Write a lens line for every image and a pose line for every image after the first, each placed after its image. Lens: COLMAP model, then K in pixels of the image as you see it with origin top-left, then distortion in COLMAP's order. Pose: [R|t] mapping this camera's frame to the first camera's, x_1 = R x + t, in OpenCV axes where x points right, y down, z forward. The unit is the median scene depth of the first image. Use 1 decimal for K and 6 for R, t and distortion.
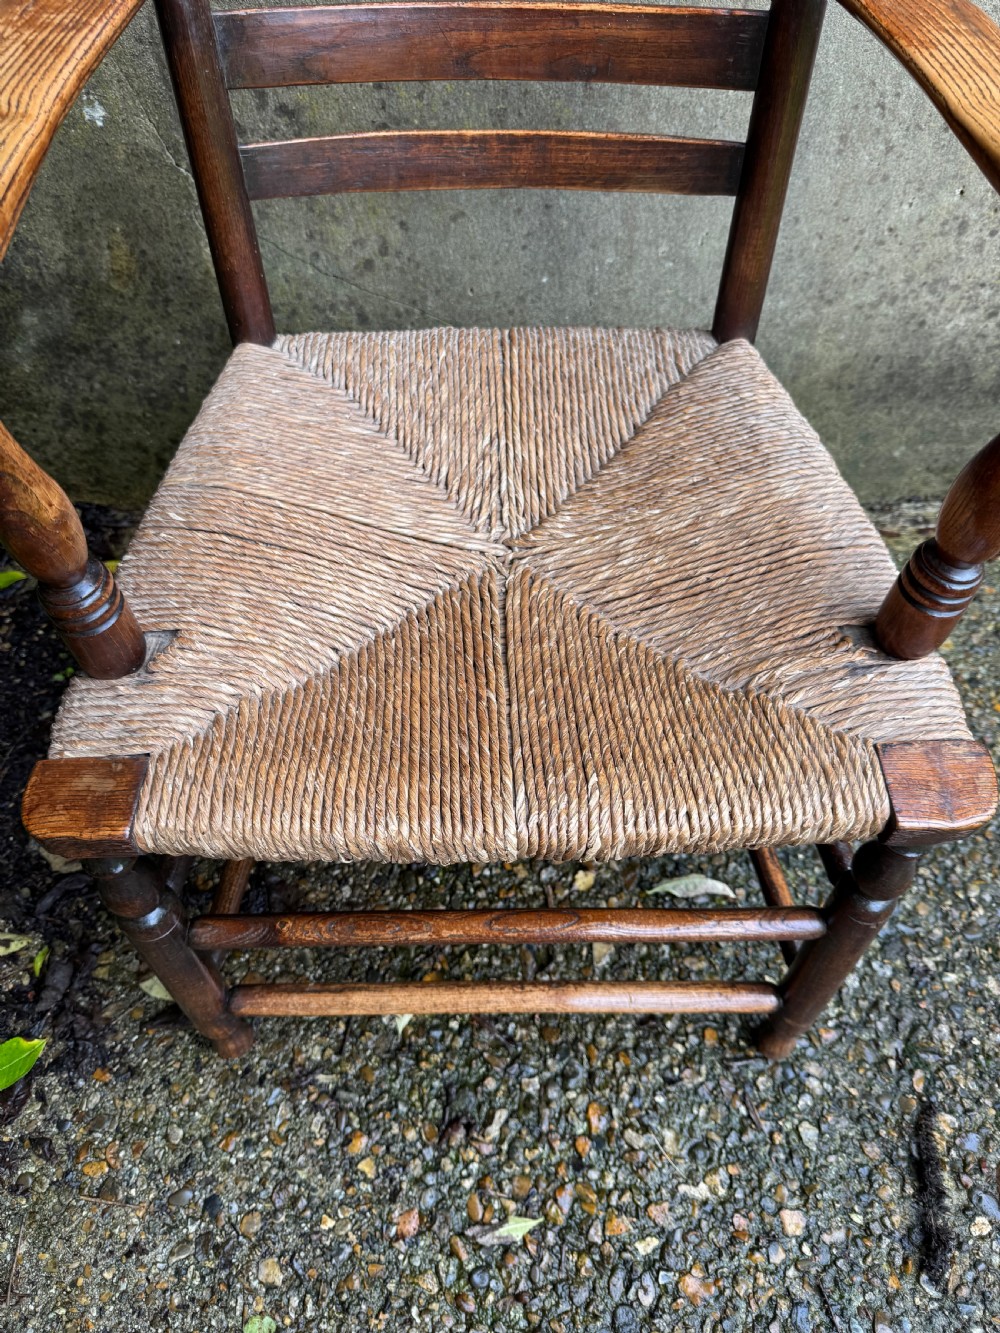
lens RADIAL K [[958.1, 0, 501.2], [0, 958.1, 677.0], [0, 0, 1]] dist [0.001056, -0.013863]
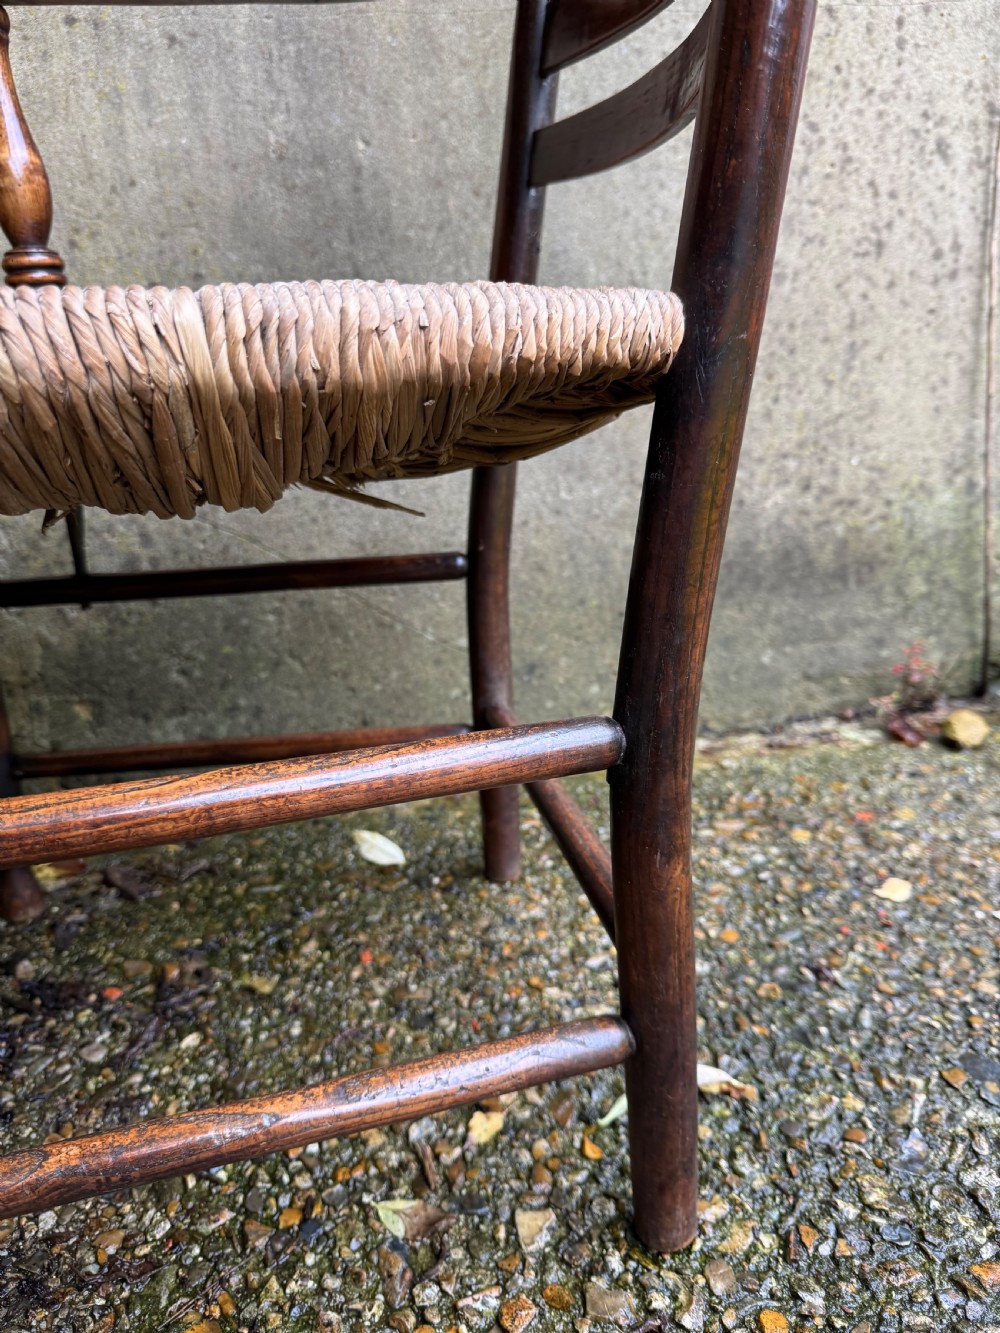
lens RADIAL K [[960.4, 0, 498.1], [0, 960.4, 676.1], [0, 0, 1]] dist [-0.005512, -0.008151]
pose [[0.984461, -0.105546, 0.140348, 0.048839], [0.169634, 0.778233, -0.604630, 0.406368], [-0.045407, 0.619042, 0.784044, 0.443122]]
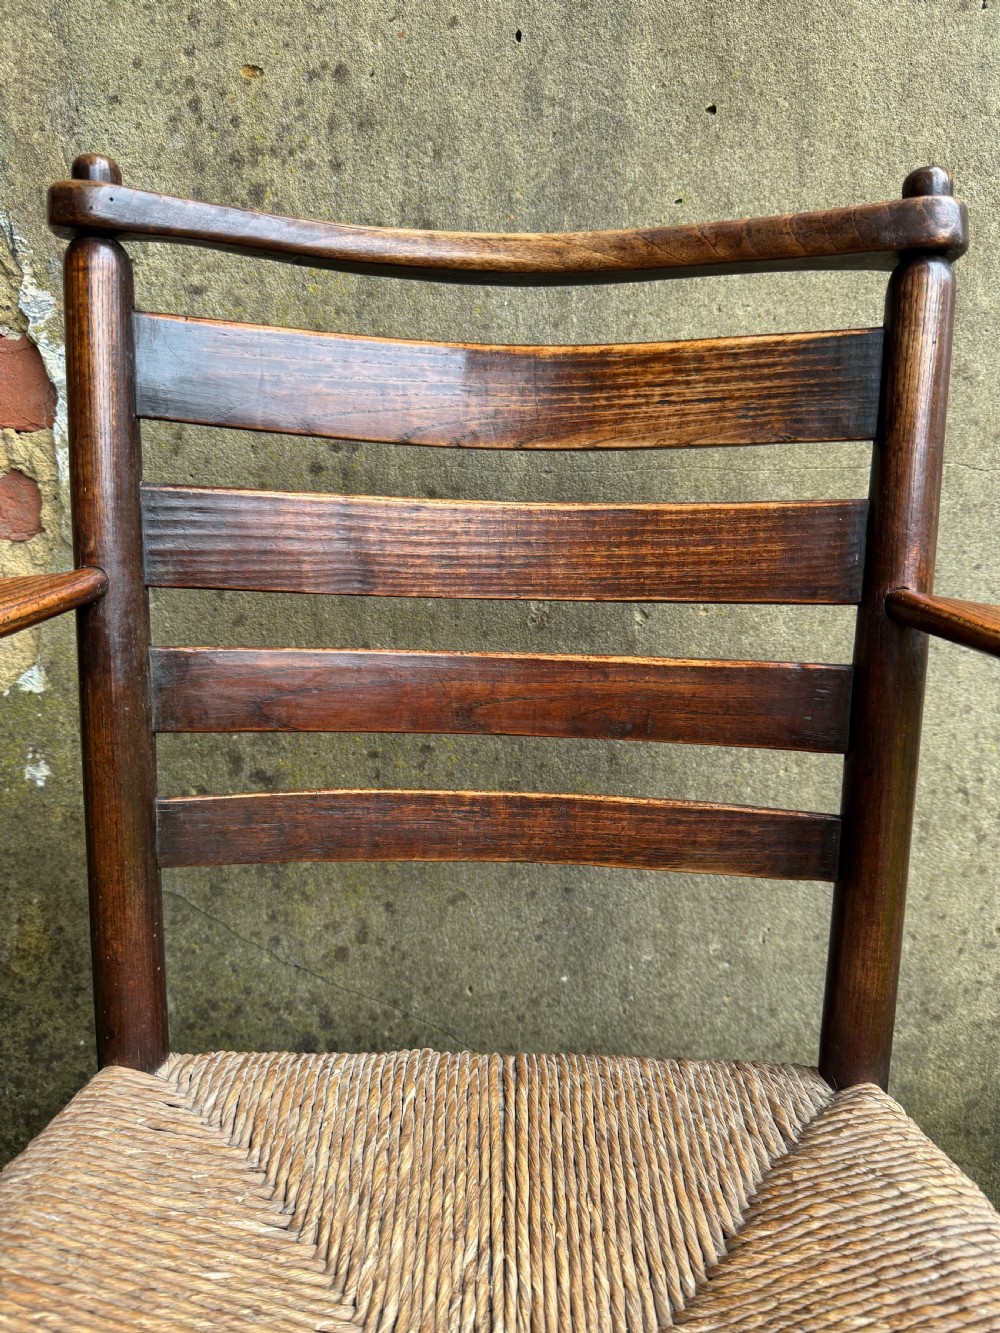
lens RADIAL K [[960.4, 0, 503.1], [0, 960.4, 671.4], [0, 0, 1]] dist [-0.005512, -0.008151]
pose [[0.999479, 0.024629, -0.020865, 0.006648], [-0.032276, 0.770982, -0.636039, -0.132166], [0.000422, 0.636381, 0.771375, 0.288165]]
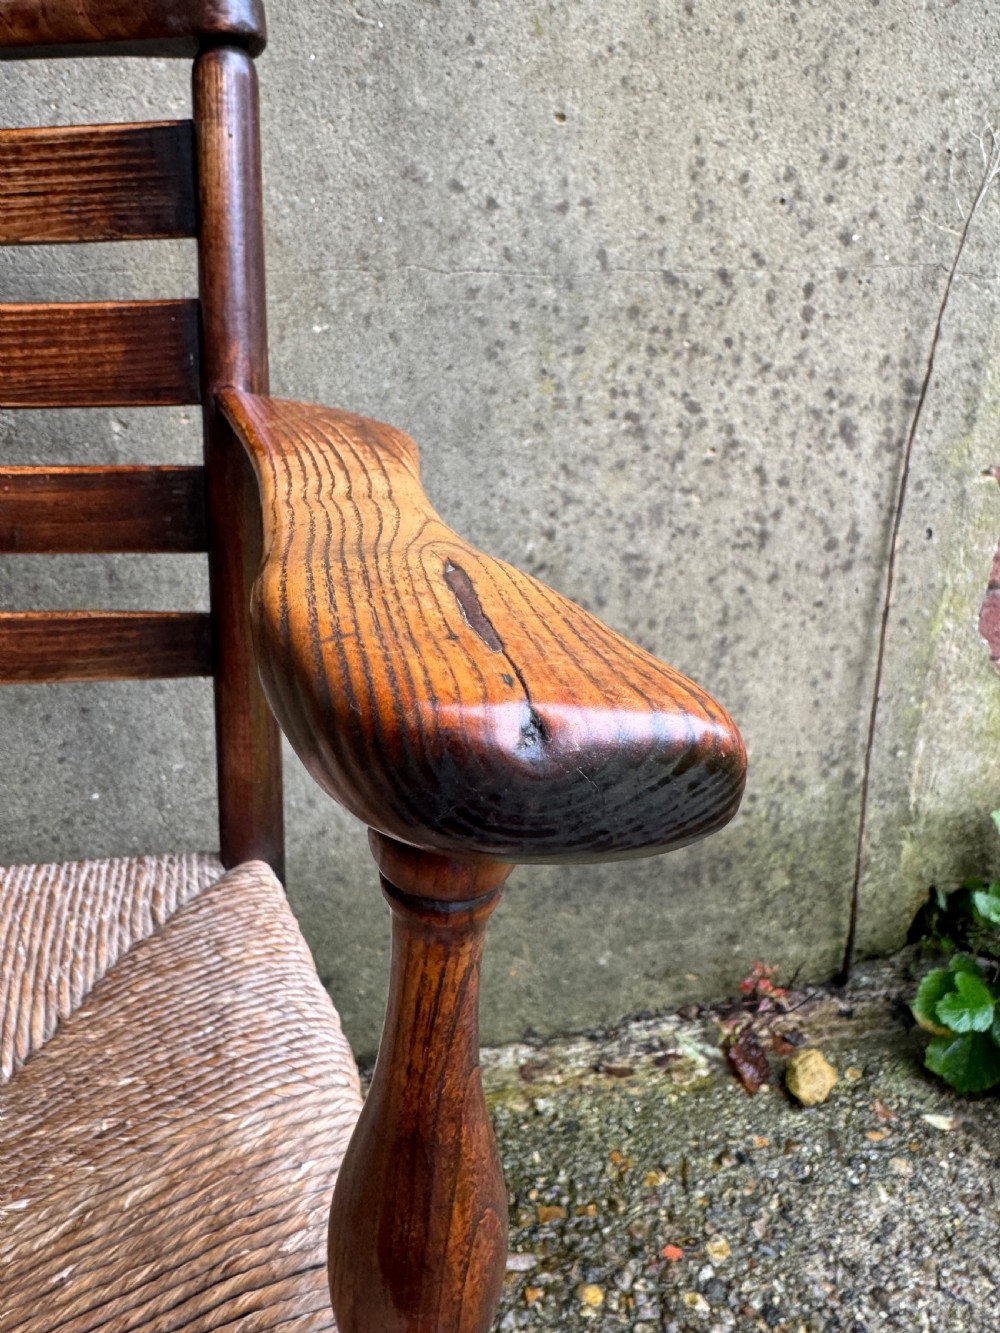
lens RADIAL K [[960.4, 0, 507.7], [0, 960.4, 589.4], [0, 0, 1]] dist [-0.005512, -0.008151]
pose [[0.979106, -0.045636, 0.198165, 0.273520], [0.148487, 0.826256, -0.543371, -0.096128], [-0.138937, 0.561443, 0.815768, 0.266357]]
